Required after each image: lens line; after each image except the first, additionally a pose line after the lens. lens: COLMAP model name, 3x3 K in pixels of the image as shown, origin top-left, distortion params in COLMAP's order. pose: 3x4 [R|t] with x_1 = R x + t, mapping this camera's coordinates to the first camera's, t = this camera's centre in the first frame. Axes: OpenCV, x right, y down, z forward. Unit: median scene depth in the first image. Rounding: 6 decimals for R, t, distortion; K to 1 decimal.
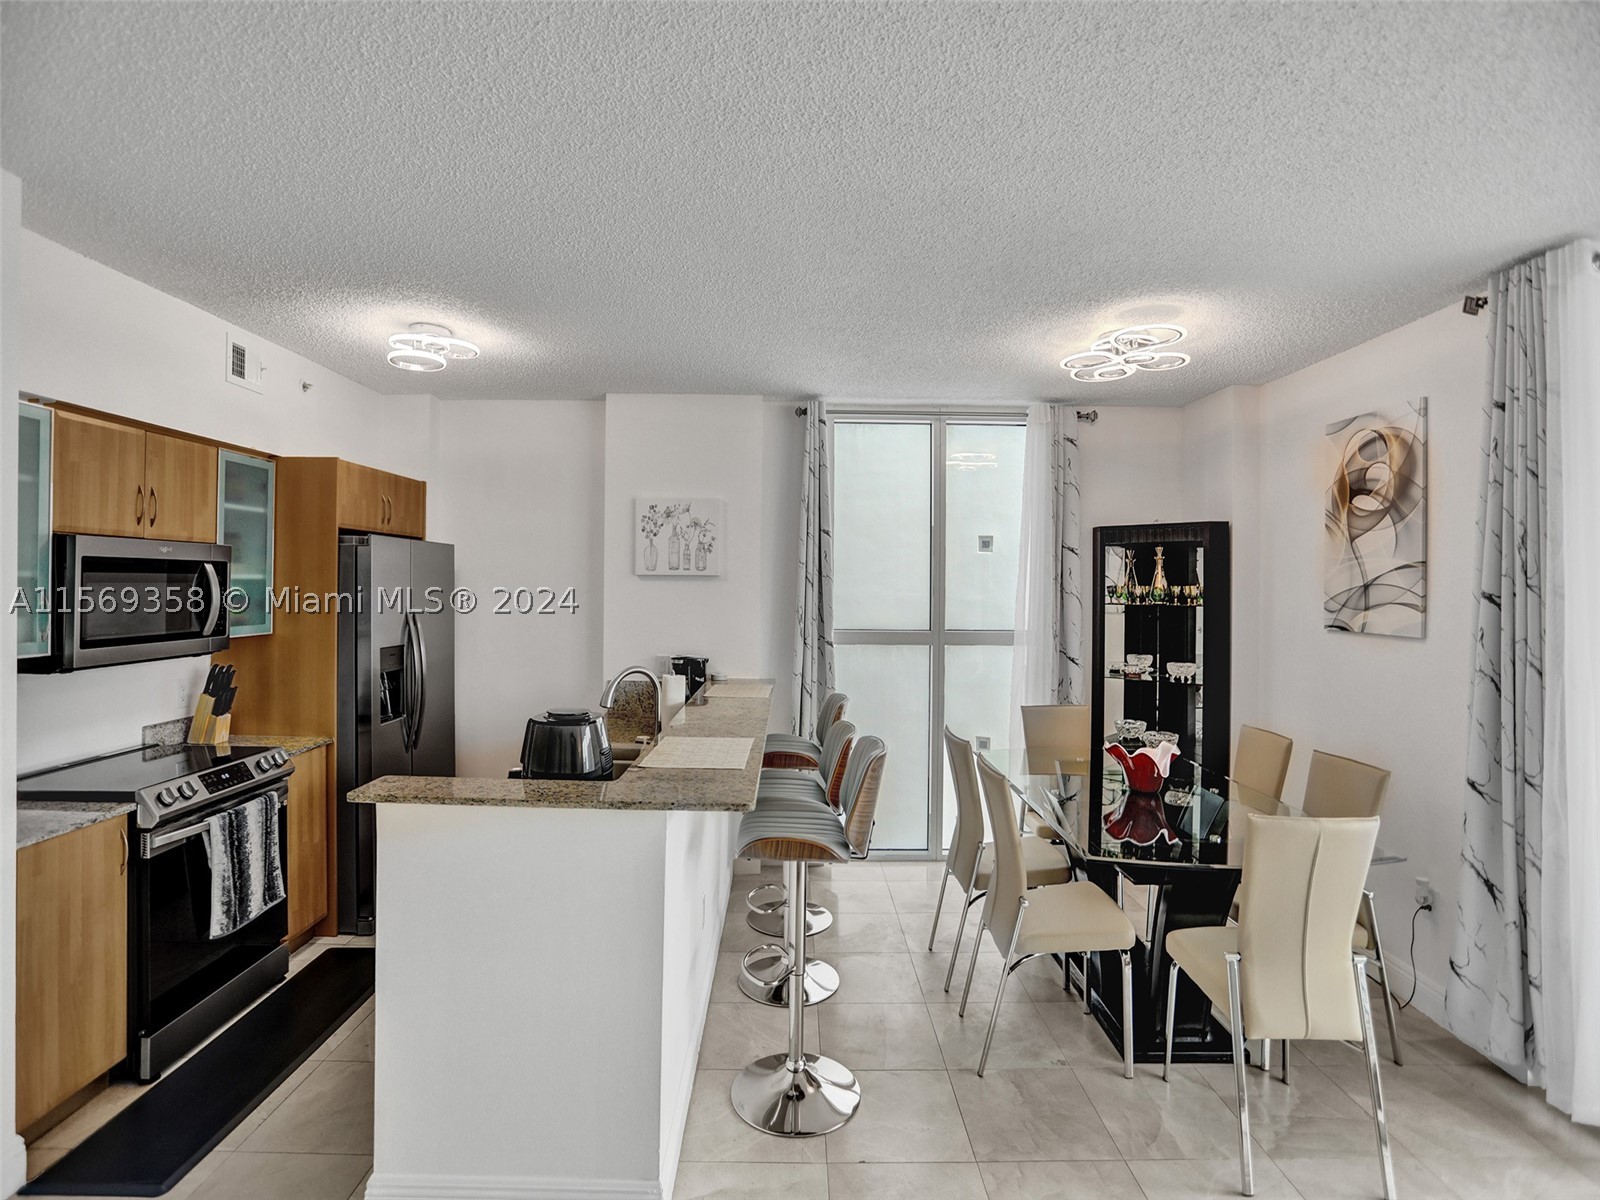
lens RADIAL K [[764.6, 0, 800.0], [0, 764.6, 600.0], [0, 0, 1]] dist [-0.059134, 0.022847]
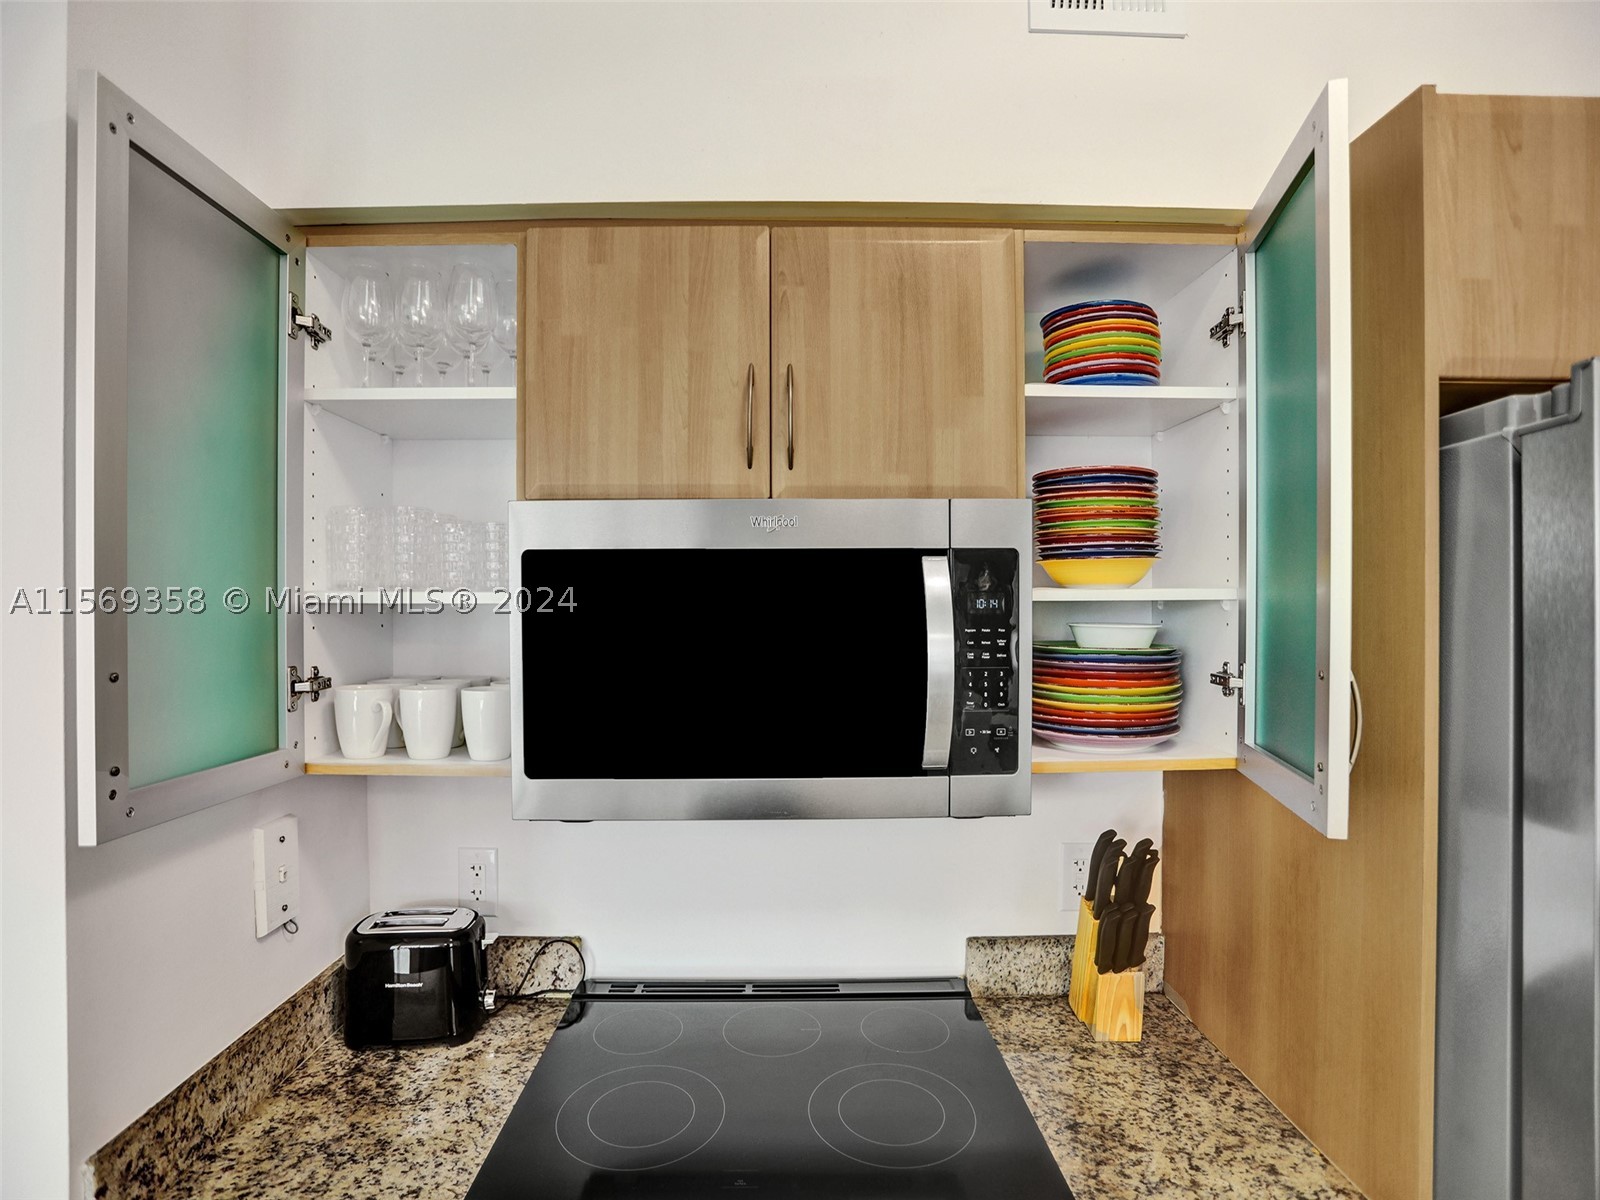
lens RADIAL K [[764.6, 0, 800.0], [0, 764.6, 600.0], [0, 0, 1]] dist [-0.059134, 0.022847]
pose [[0.036384, -0.017995, -0.999176, -0.434154], [-0.014838, 0.999718, -0.018545, -0.022124], [0.999228, 0.015501, 0.036107, 0.877660]]
